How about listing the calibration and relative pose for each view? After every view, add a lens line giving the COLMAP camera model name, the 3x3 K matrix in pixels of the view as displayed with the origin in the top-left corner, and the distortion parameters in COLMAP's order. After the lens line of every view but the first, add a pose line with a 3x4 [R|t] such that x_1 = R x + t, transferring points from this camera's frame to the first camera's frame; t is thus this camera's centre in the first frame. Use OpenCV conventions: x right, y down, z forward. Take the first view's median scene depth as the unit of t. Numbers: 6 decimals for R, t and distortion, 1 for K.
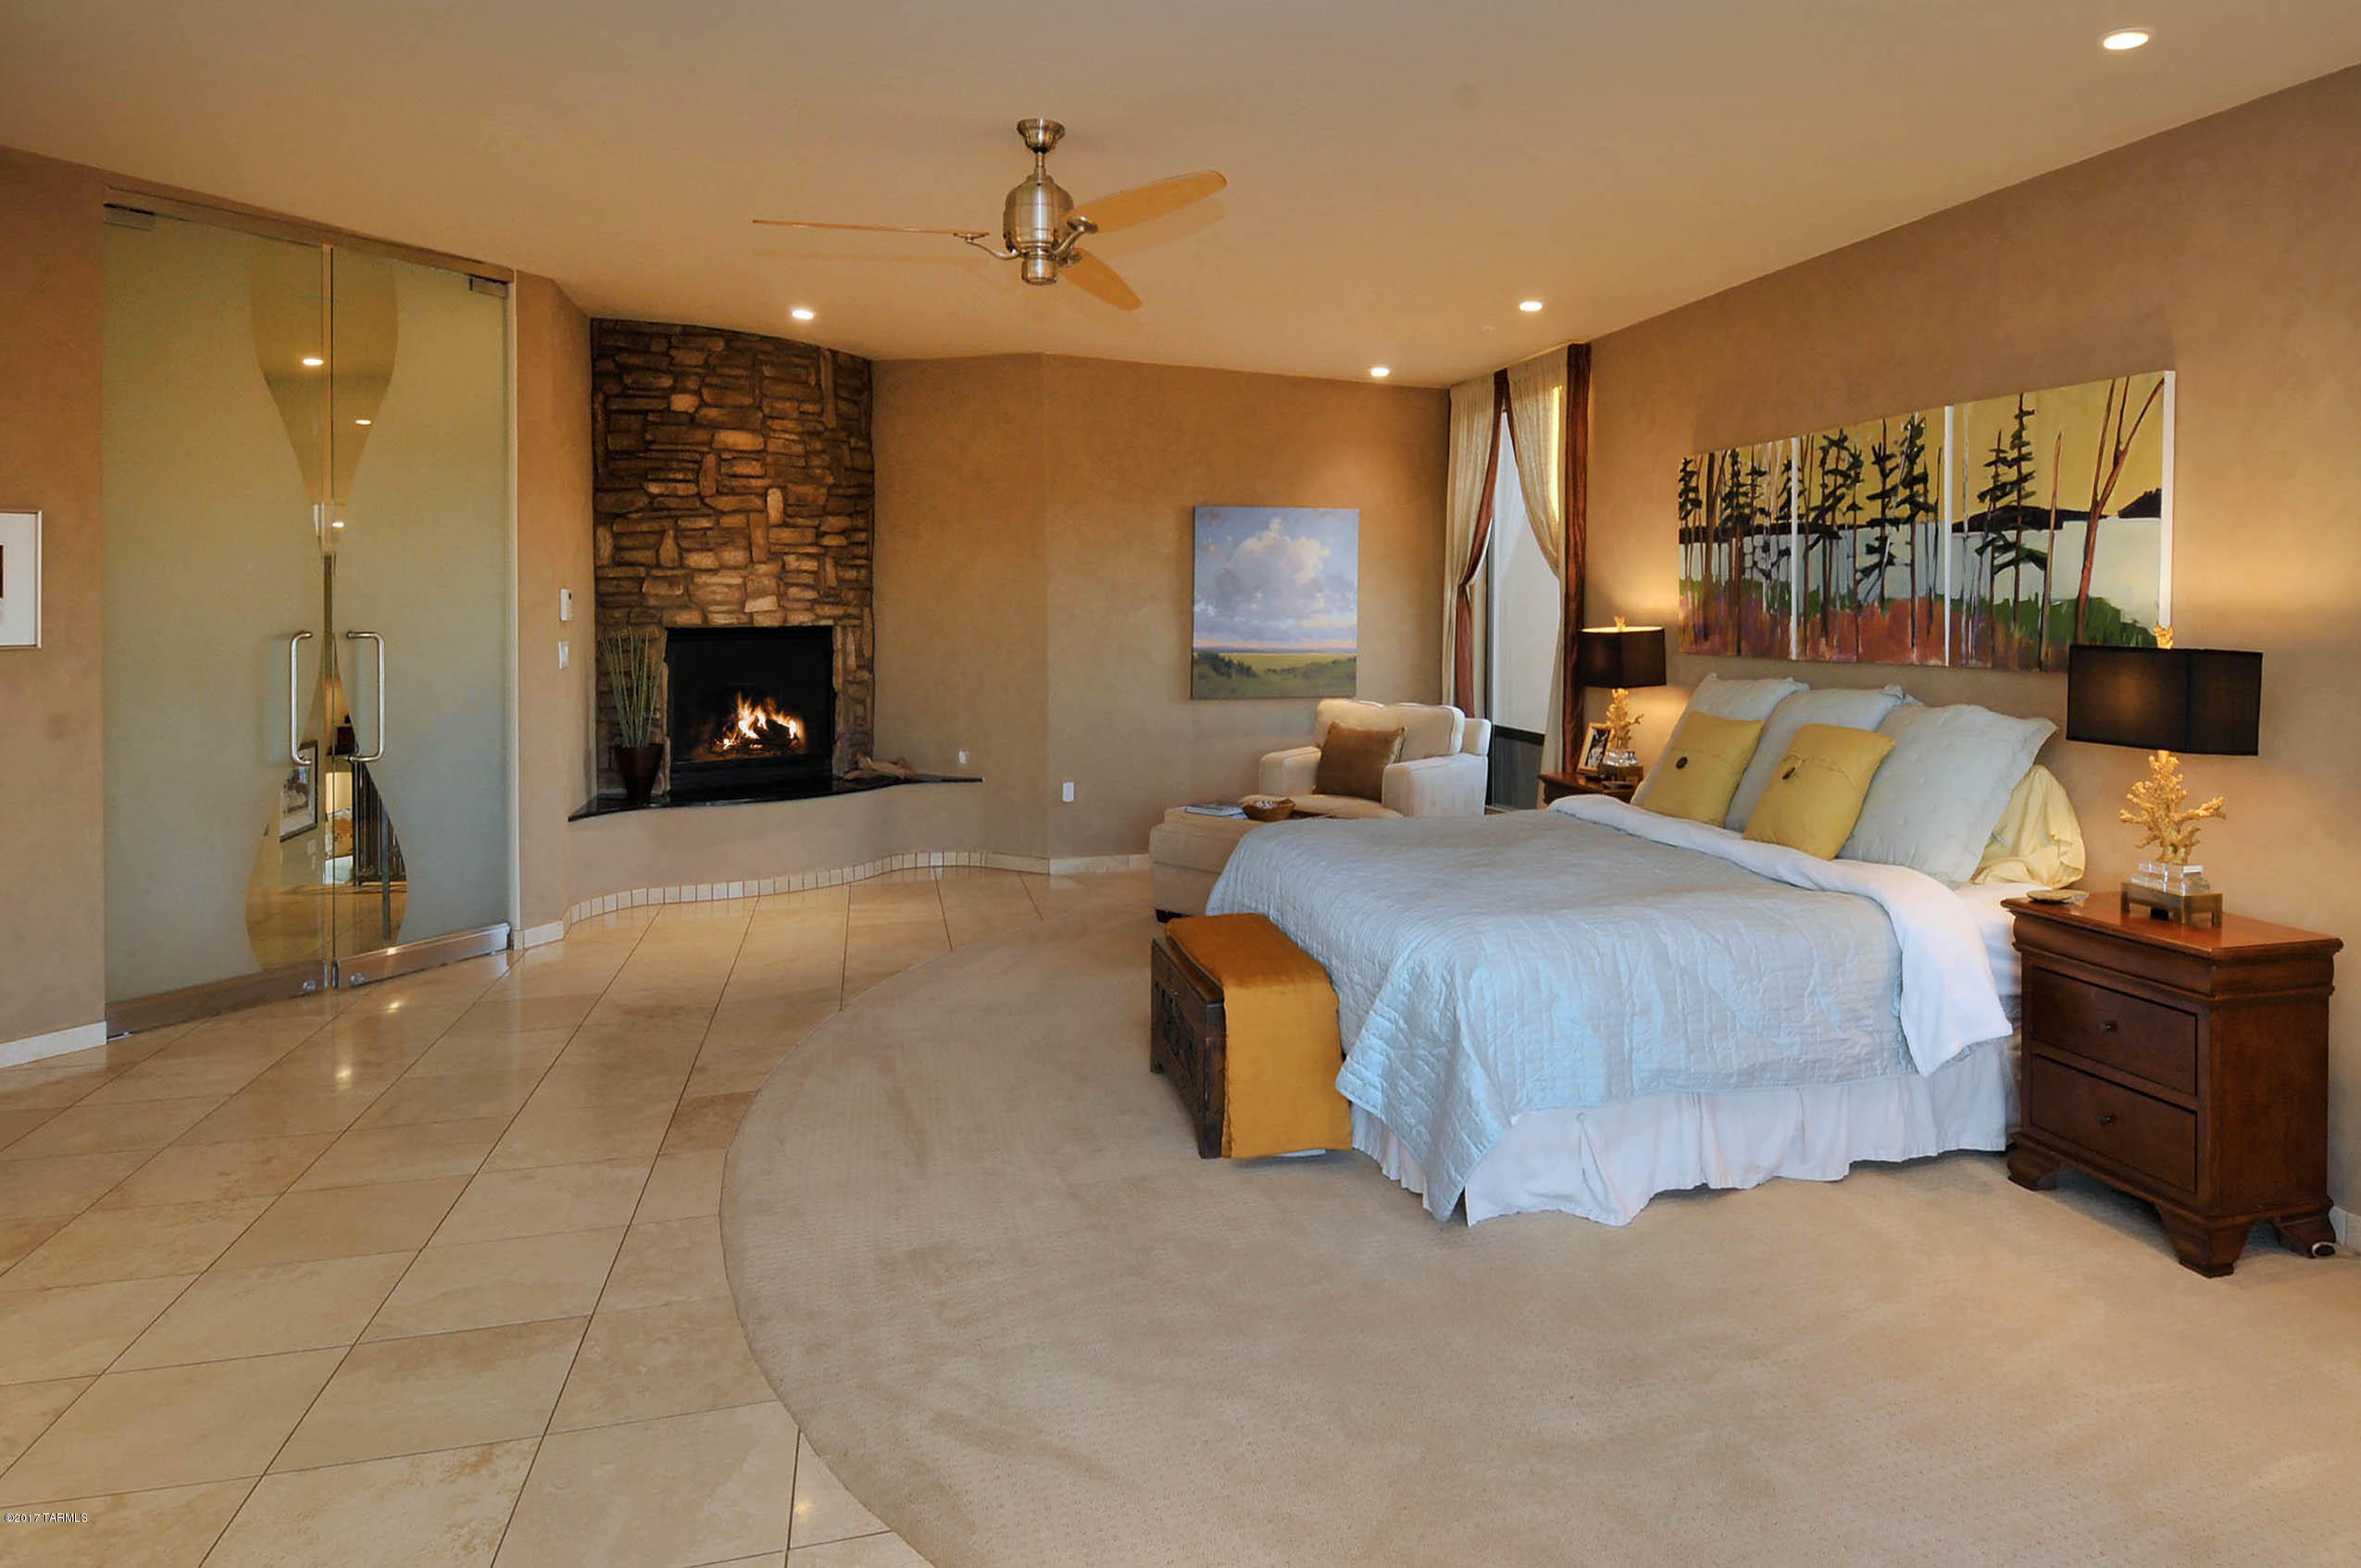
lens RADIAL K [[1554.3, 0, 1262.7], [0, 1554.3, 844.7], [0, 0, 1]] dist [0.066585, -0.115328]
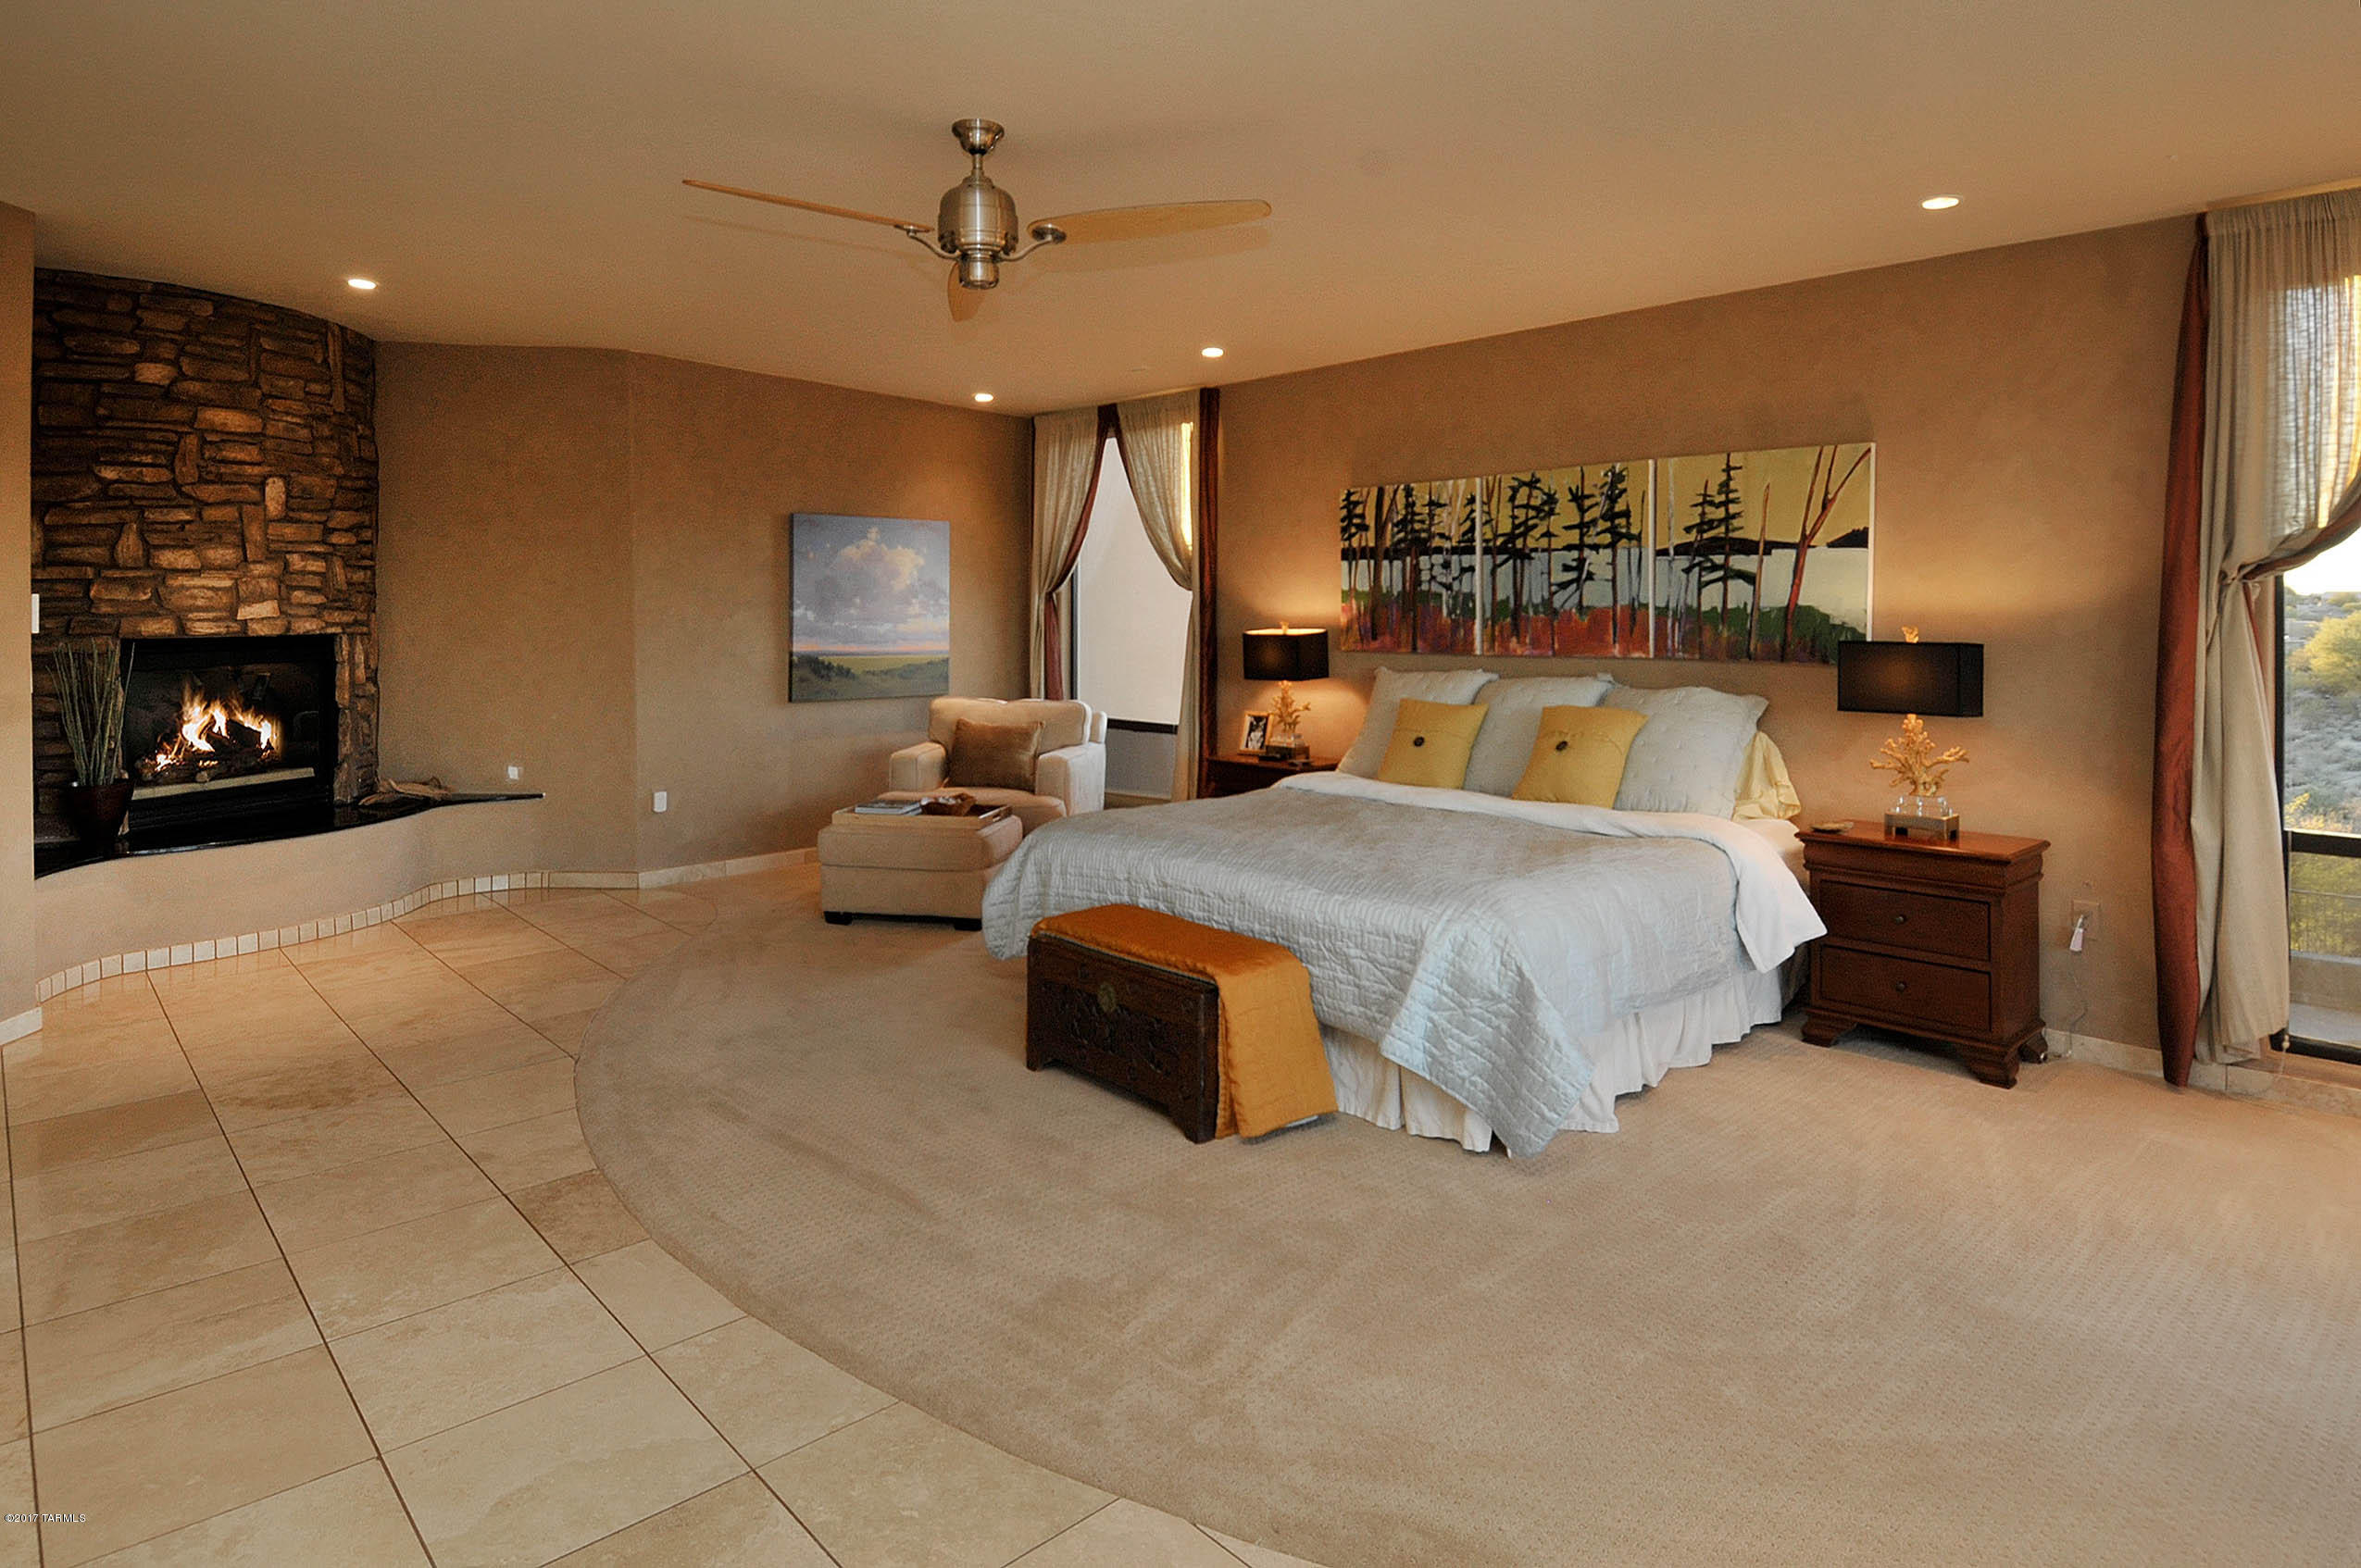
lens RADIAL K [[1330.0, 0, 1180.5], [0, 1330.0, 784.0], [0, 0, 1]] dist [0.041933, -0.048048]
pose [[0.877346, -0.063845, 0.475593, -0.375753], [0.073924, 0.997261, -0.002496, -0.029948], [-0.474131, 0.037347, 0.879662, 0.178057]]
